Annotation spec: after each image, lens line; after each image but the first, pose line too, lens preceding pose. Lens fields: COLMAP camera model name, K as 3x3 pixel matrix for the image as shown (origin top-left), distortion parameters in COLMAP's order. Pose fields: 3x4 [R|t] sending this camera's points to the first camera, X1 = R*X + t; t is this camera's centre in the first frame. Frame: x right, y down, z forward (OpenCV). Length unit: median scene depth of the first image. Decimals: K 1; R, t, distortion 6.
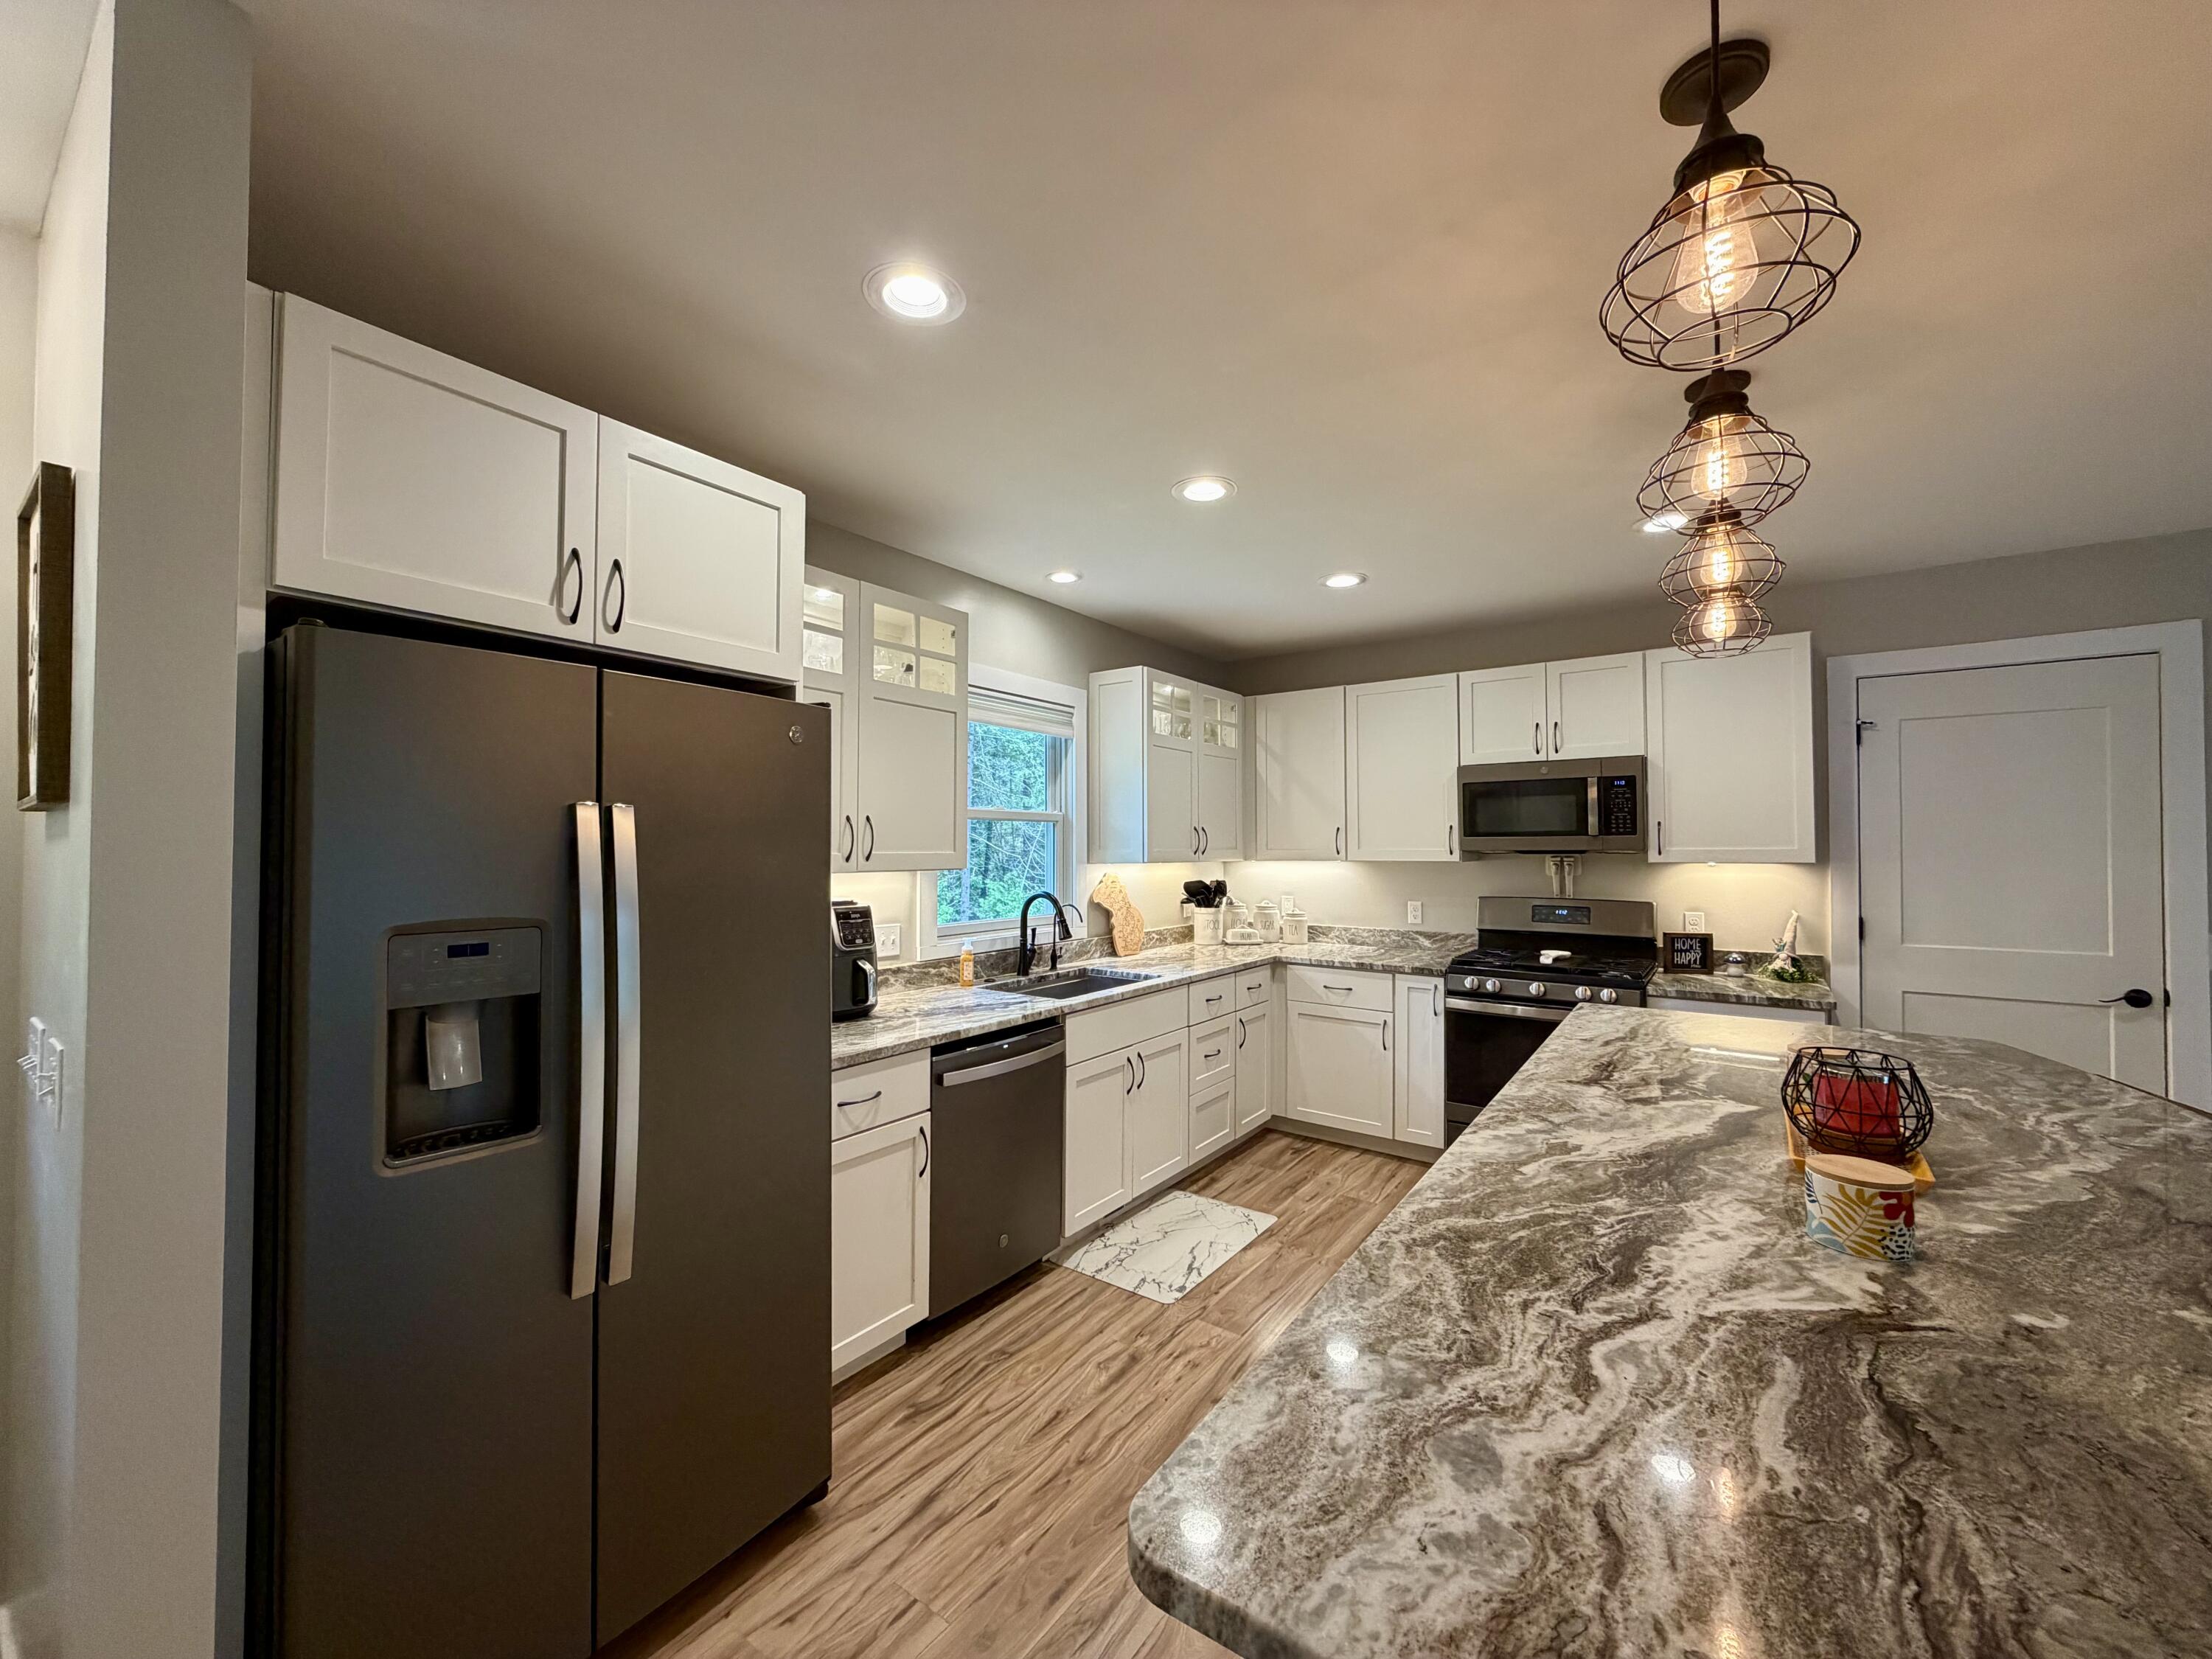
lens RADIAL K [[880.5, 0, 1106.0], [0, 880.5, 829.5], [0, 0, 1]] dist [0.000100, 0.000002]
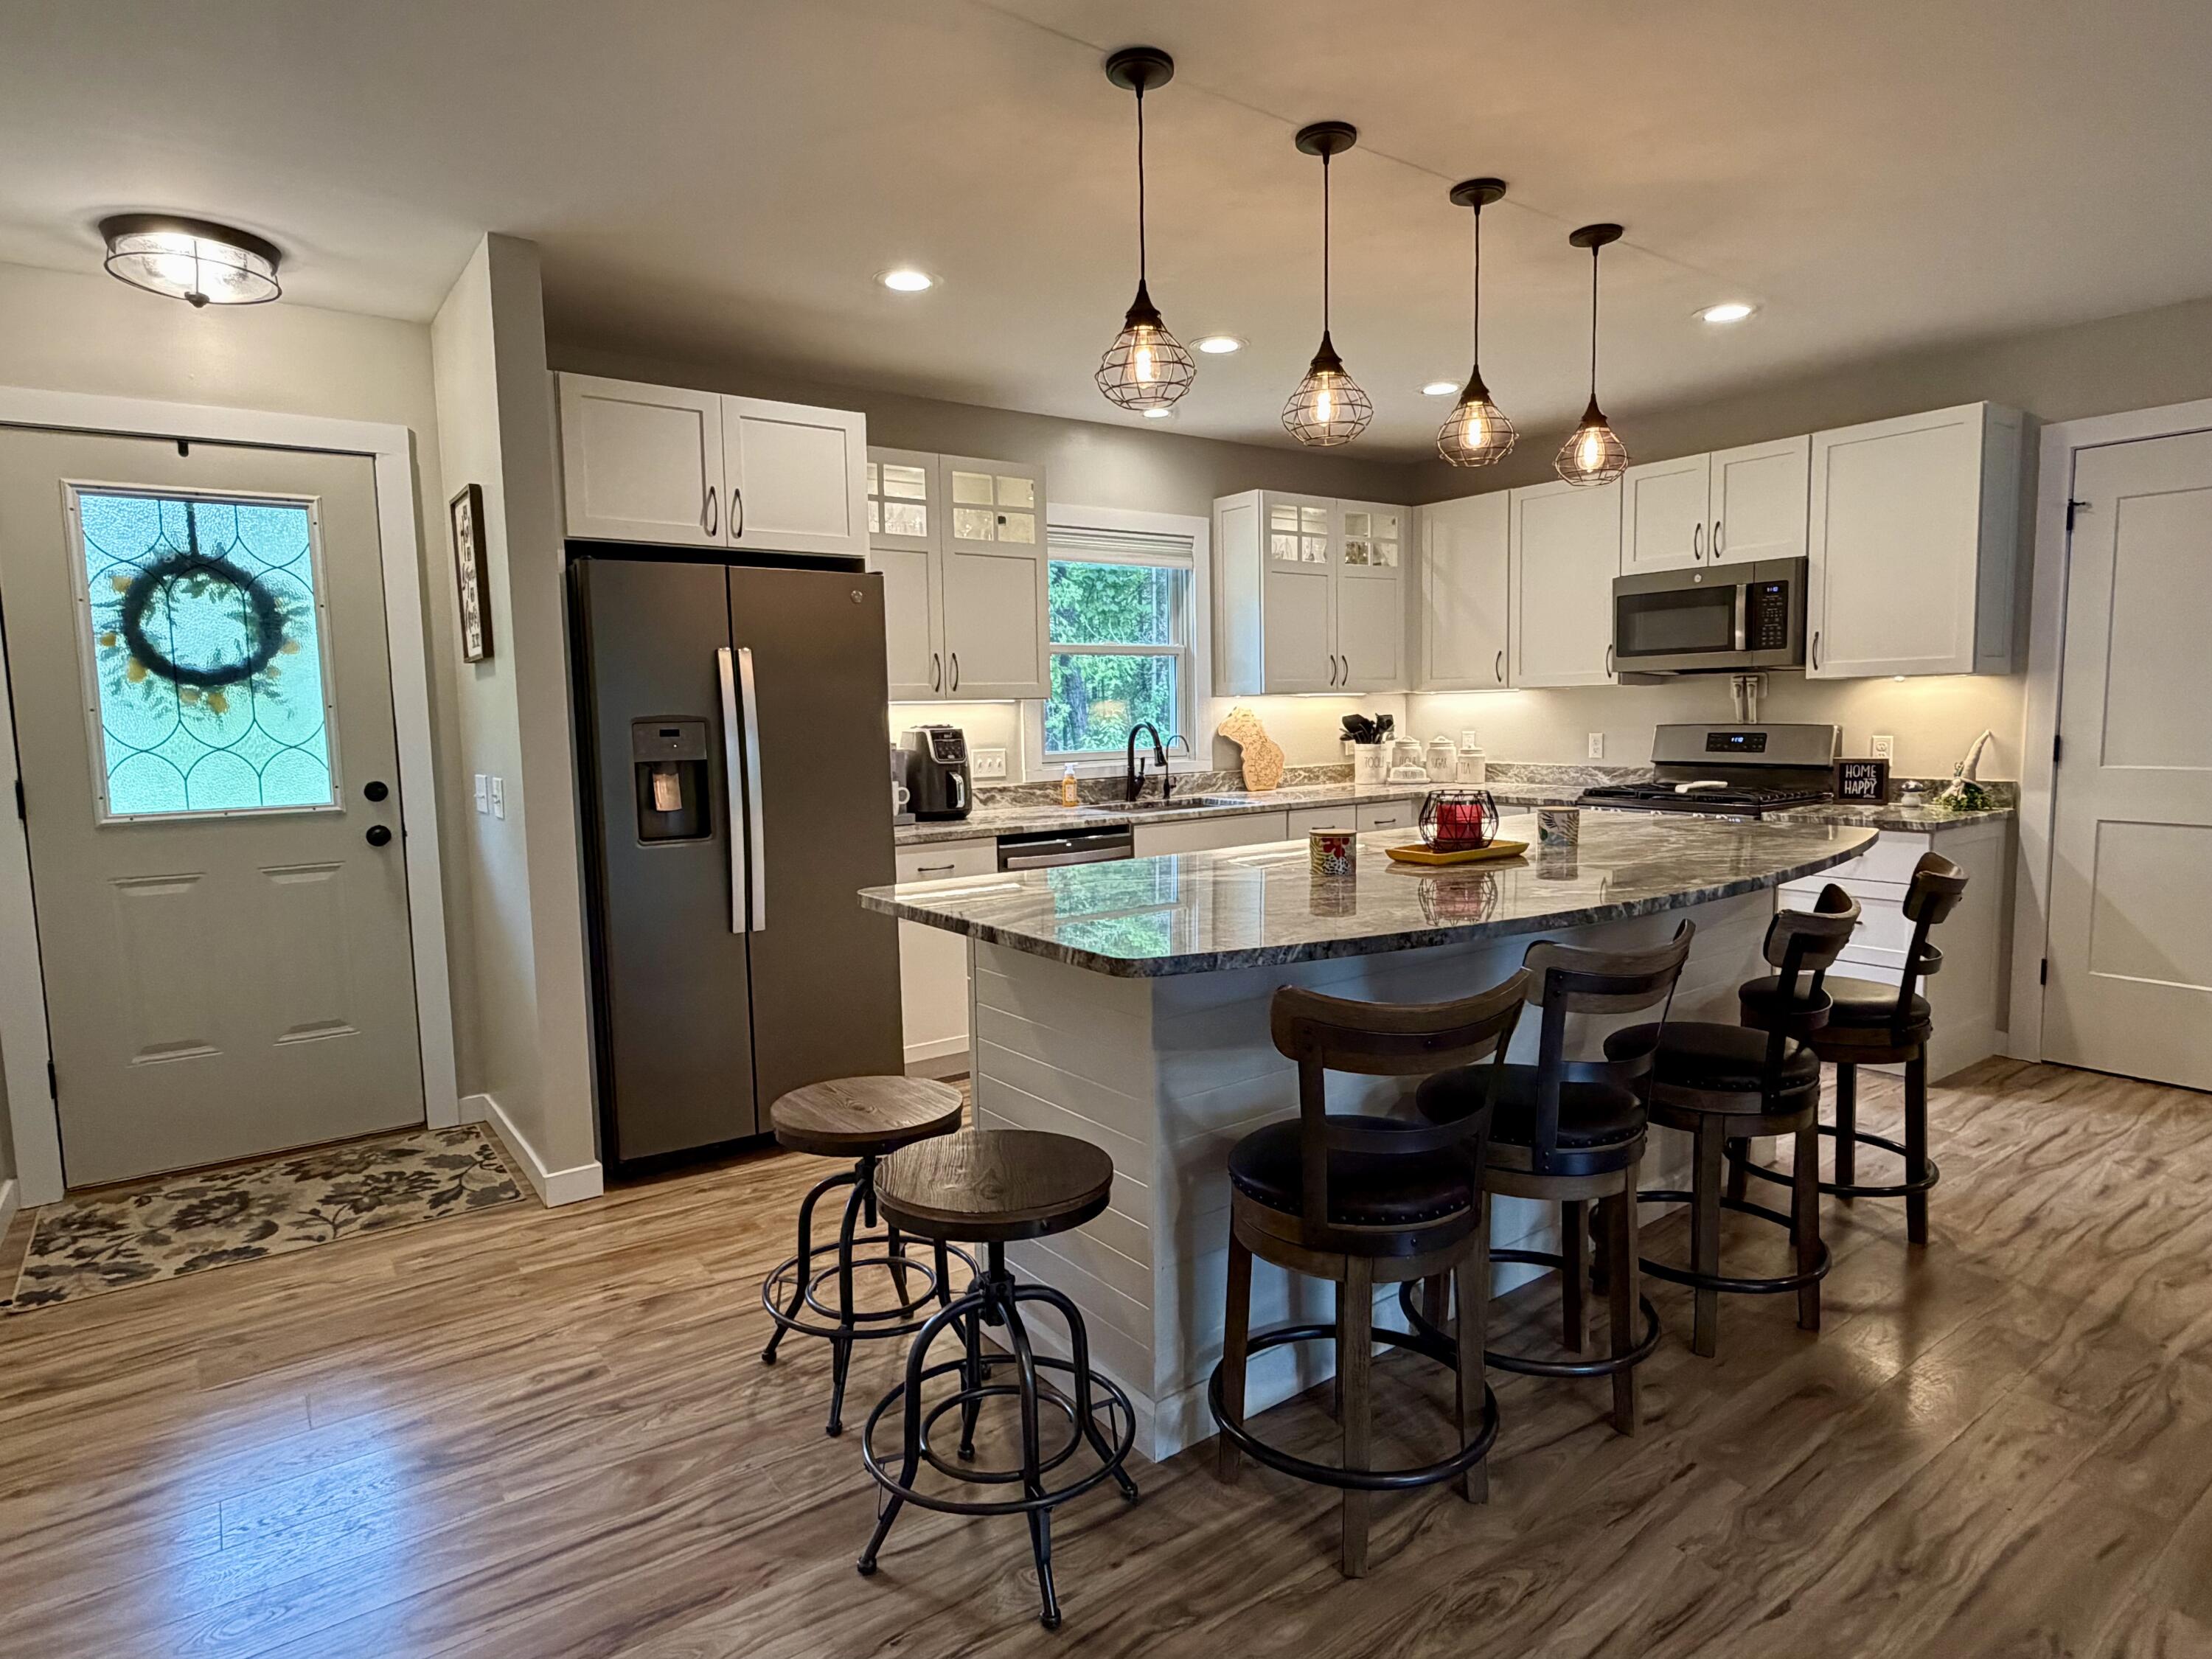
lens RADIAL K [[1246.9, 0, 1106.0], [0, 1246.9, 829.5], [0, 0, 1]] dist [0.000750, -0.000203]
pose [[0.950228, 0.010643, -0.311374, 0.344585], [0.027388, 0.992694, 0.117513, 0.021518], [0.310349, -0.120192, 0.942994, -0.431046]]
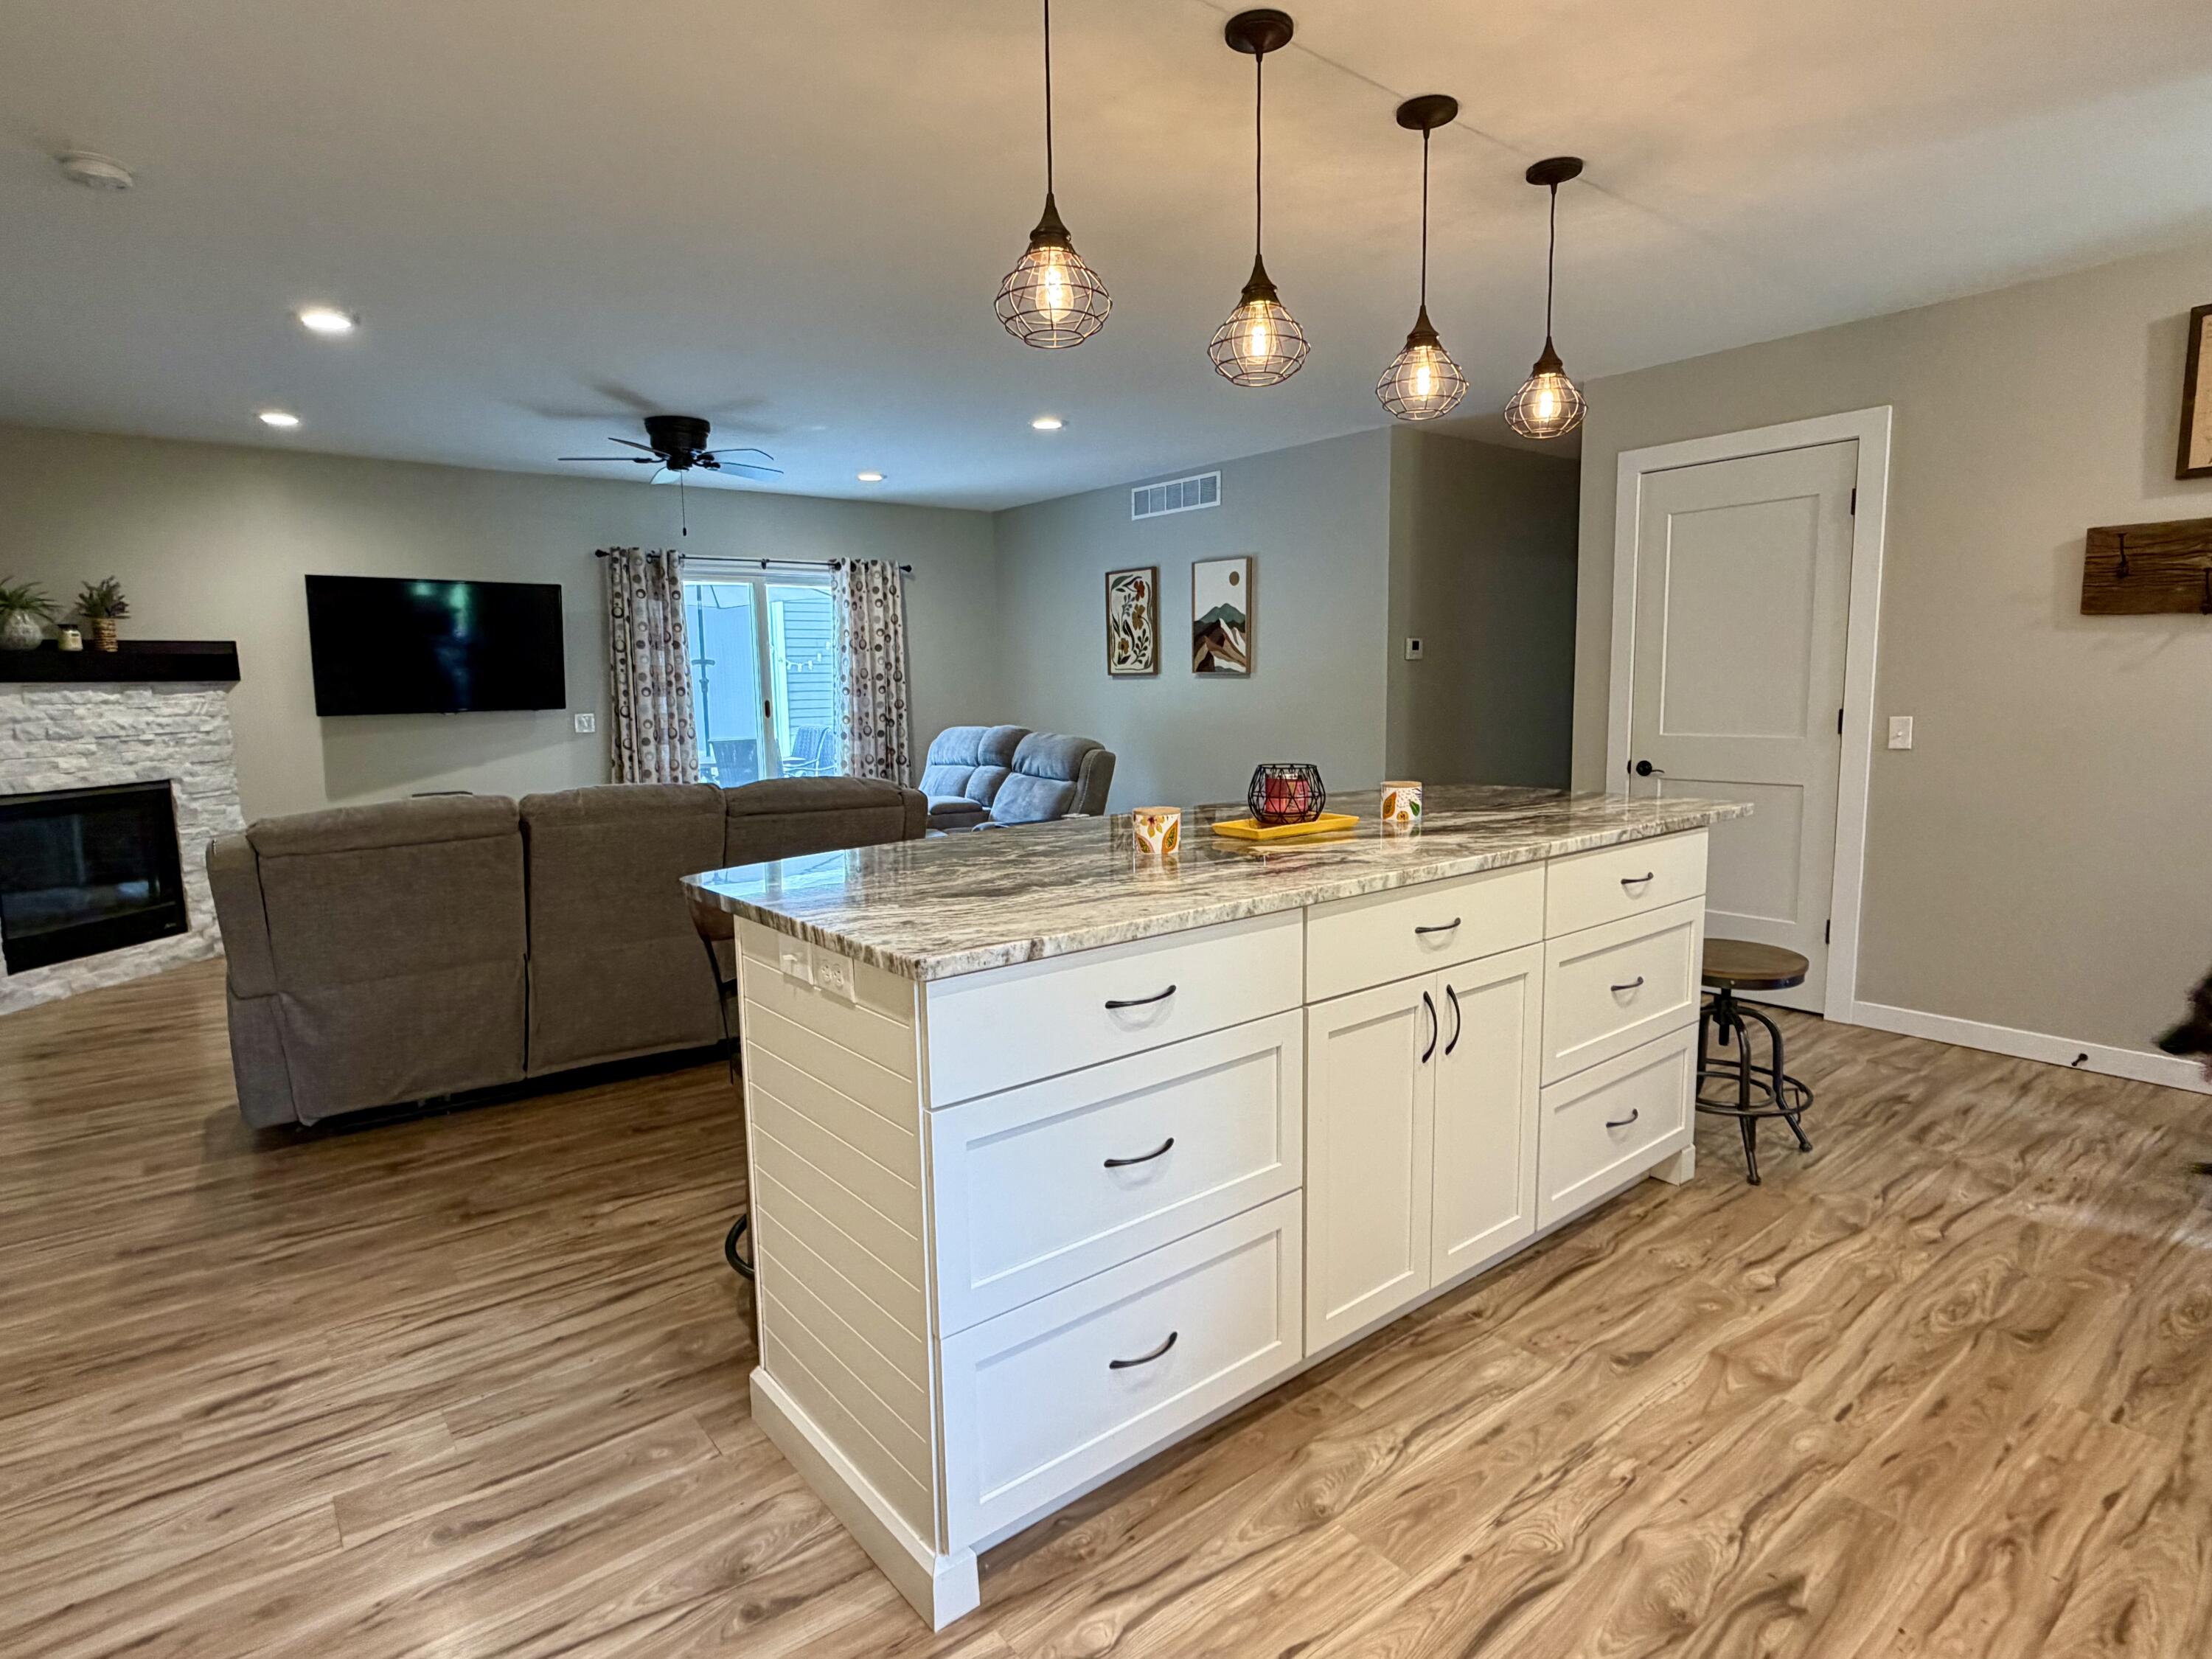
lens RADIAL K [[1172.3, 0, 1106.0], [0, 1172.3, 829.5], [0, 0, 1]] dist [-0.000906, 0.000175]
pose [[-0.961154, -0.021739, 0.275156, 0.217781], [0.009346, 0.993759, 0.111161, 0.052918], [-0.275855, 0.109414, -0.954951, 1.102839]]
